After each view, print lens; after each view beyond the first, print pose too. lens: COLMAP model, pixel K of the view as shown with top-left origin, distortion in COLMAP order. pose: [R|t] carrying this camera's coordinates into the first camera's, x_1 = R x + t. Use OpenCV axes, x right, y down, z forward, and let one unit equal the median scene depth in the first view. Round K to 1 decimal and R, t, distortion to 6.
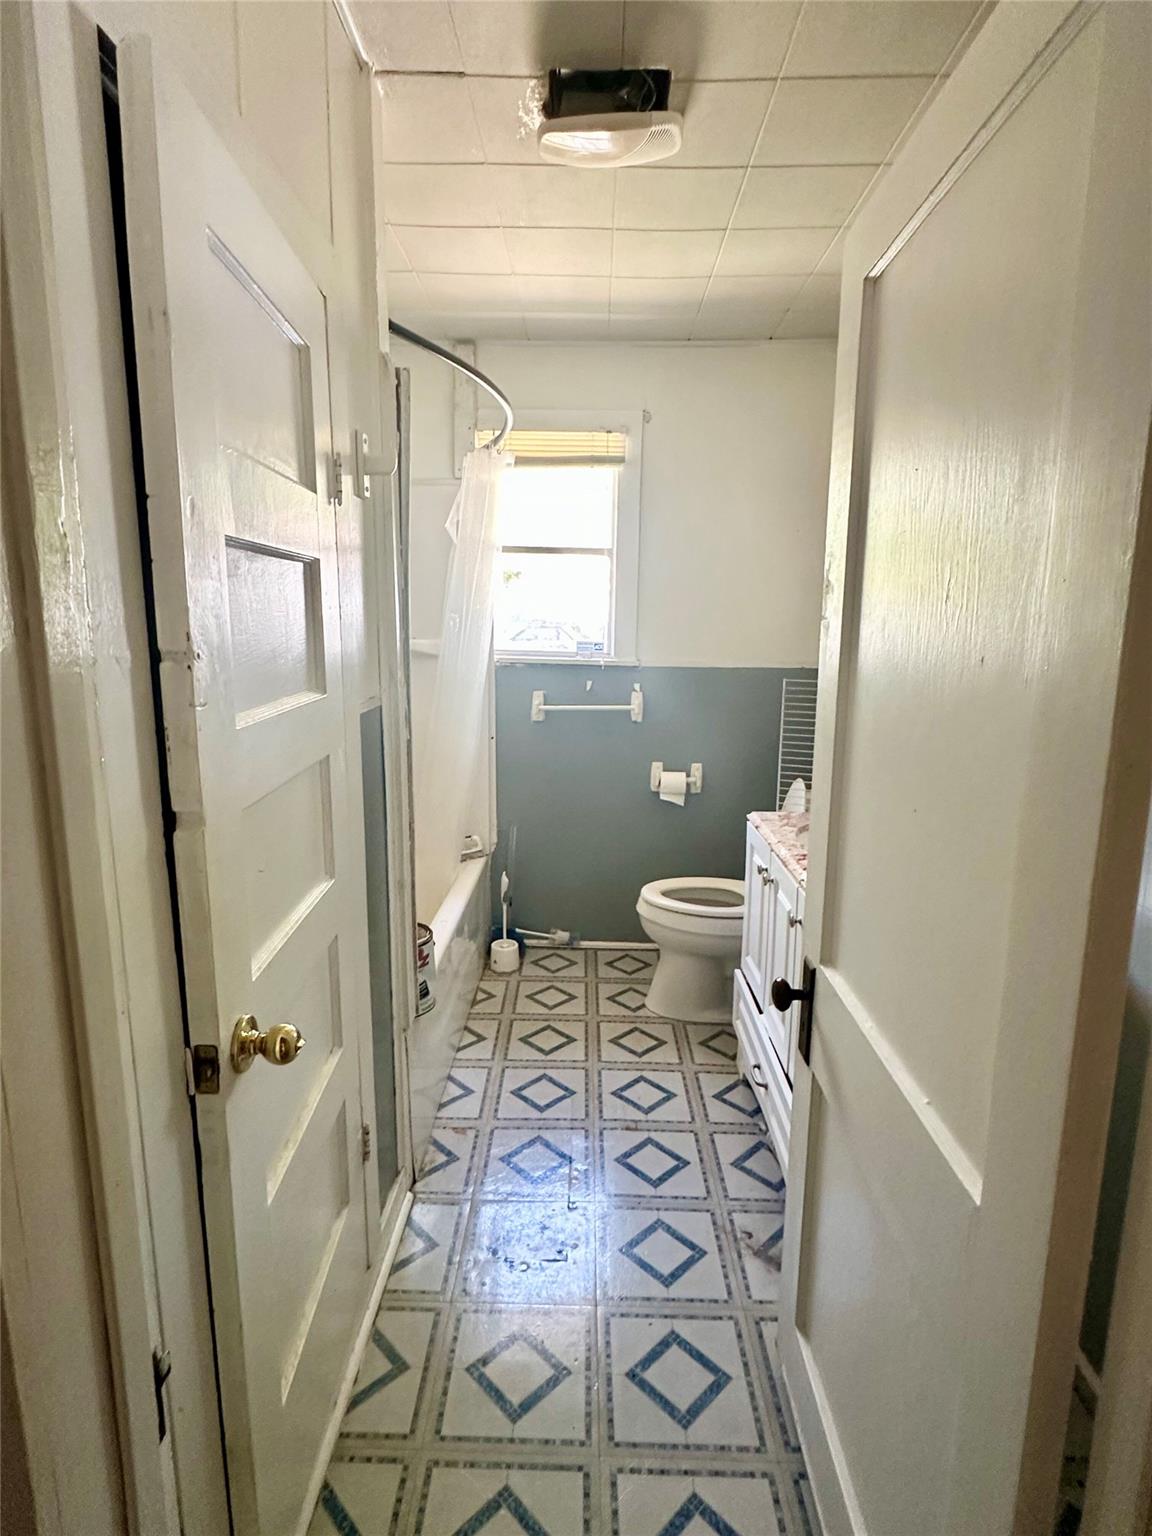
lens RADIAL K [[804.2, 0, 573.1], [0, 804.2, 768.3], [0, 0, 1]] dist [-0.005723, -0.000600]
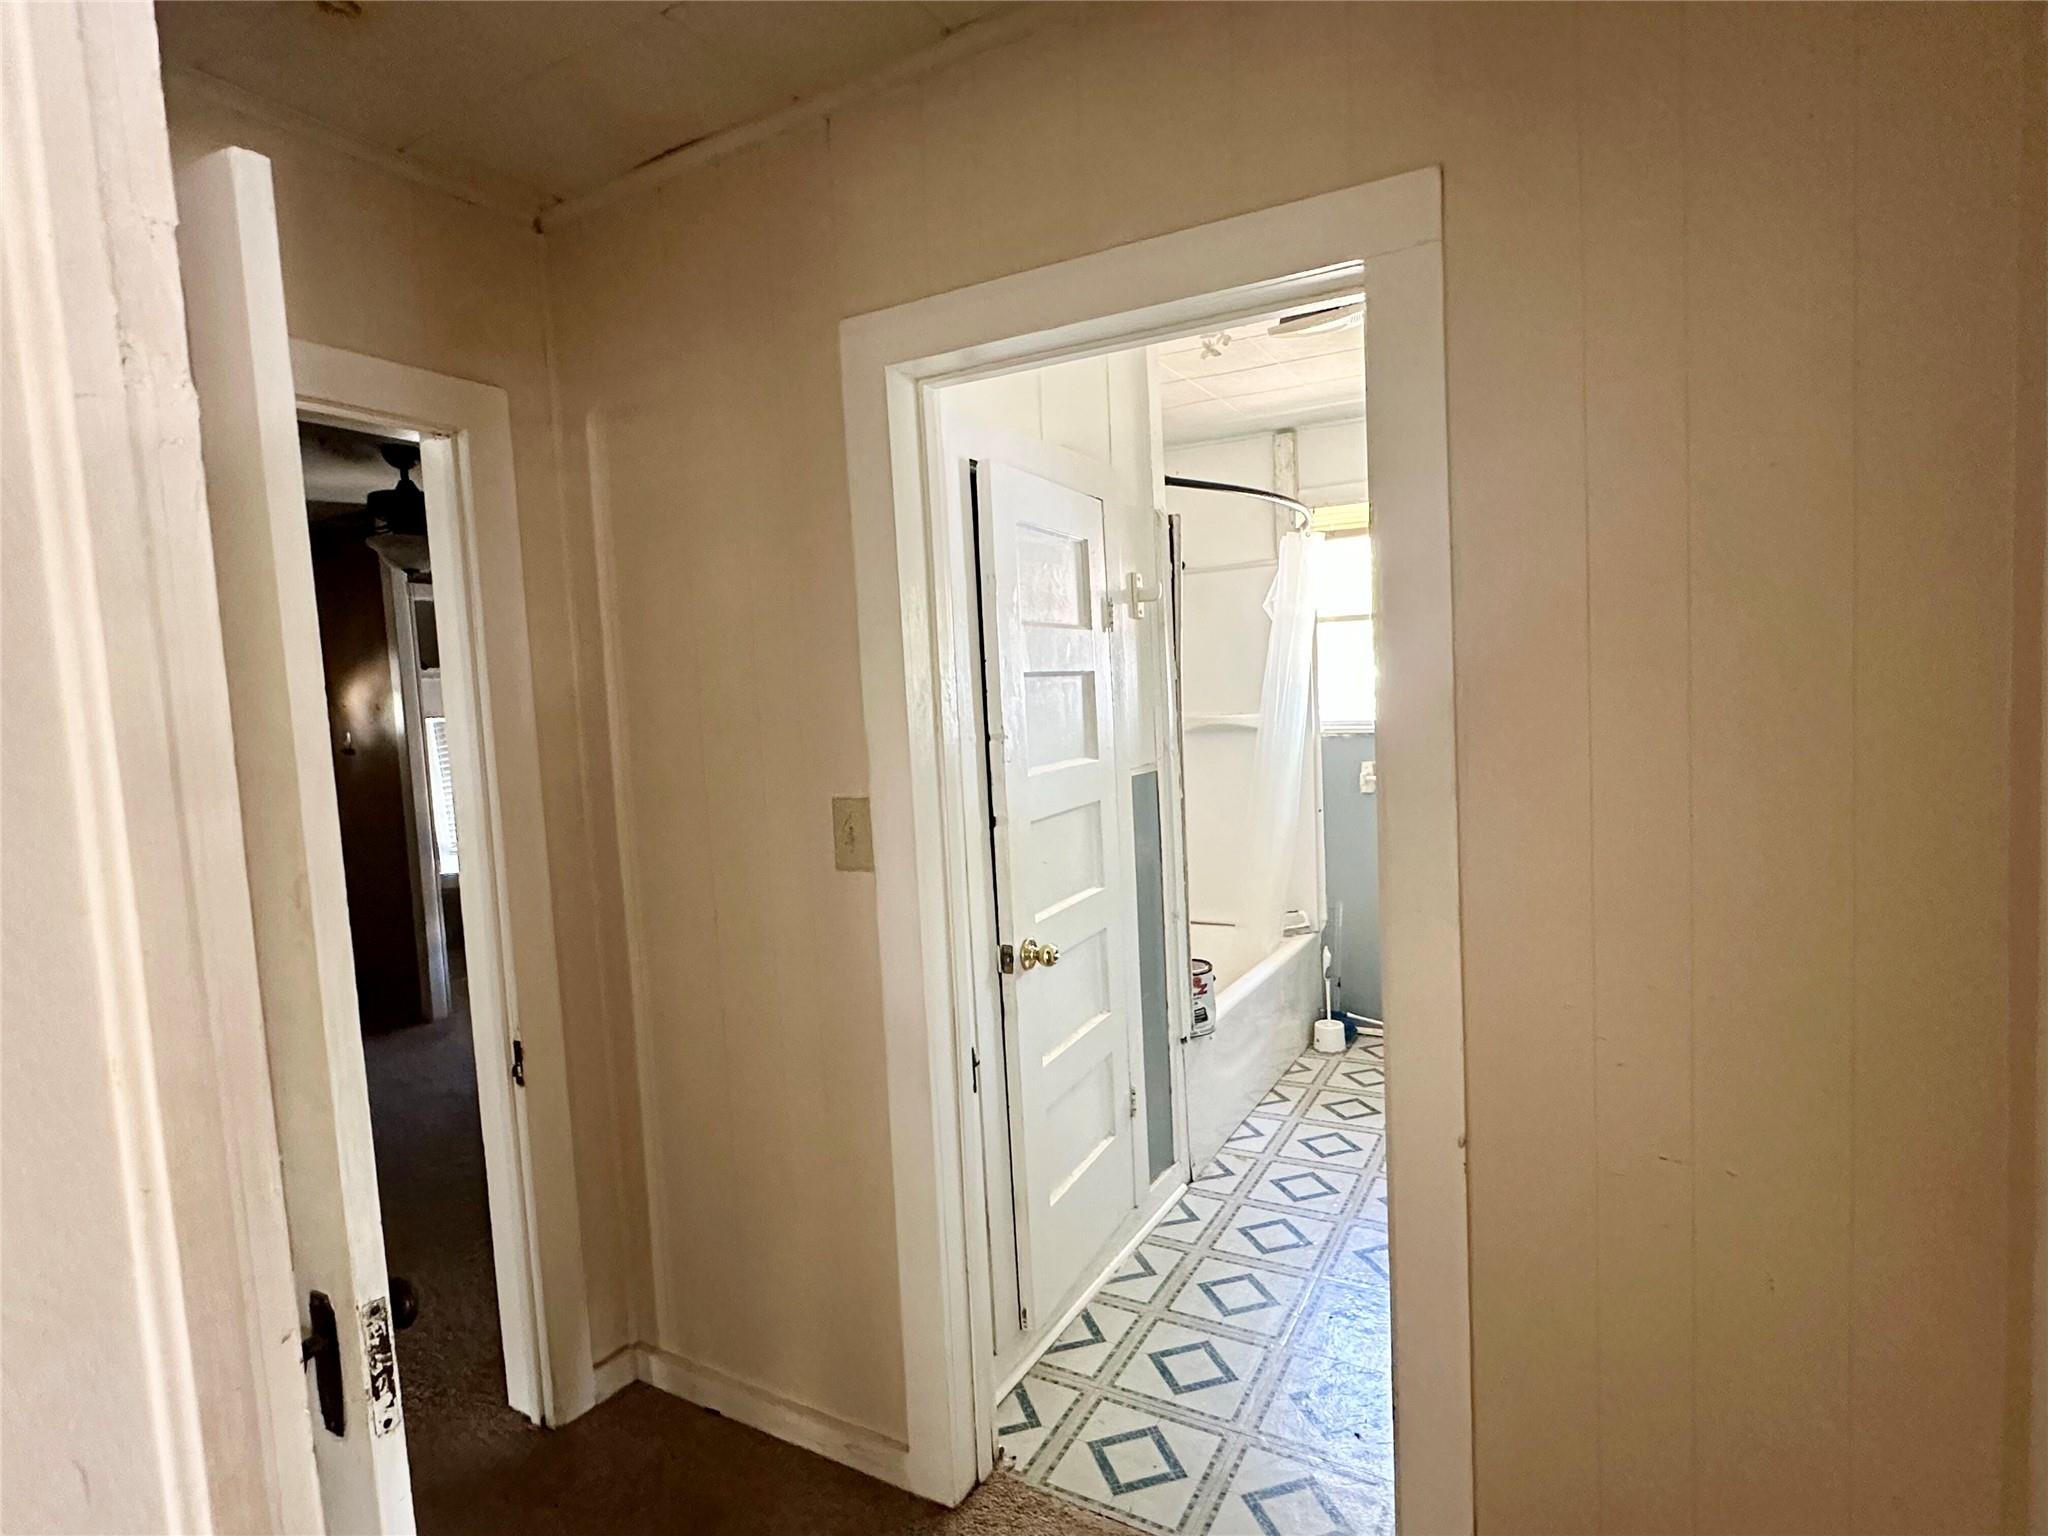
lens RADIAL K [[1072.3, 0, 1023.6], [0, 1072.3, 775.7], [0, 0, 1]] dist [-0.005723, -0.000600]
pose [[0.880399, -0.020898, -0.473772, 0.675917], [-0.025423, 0.995512, -0.091154, 0.161307], [0.473551, 0.092296, 0.875917, -1.059946]]
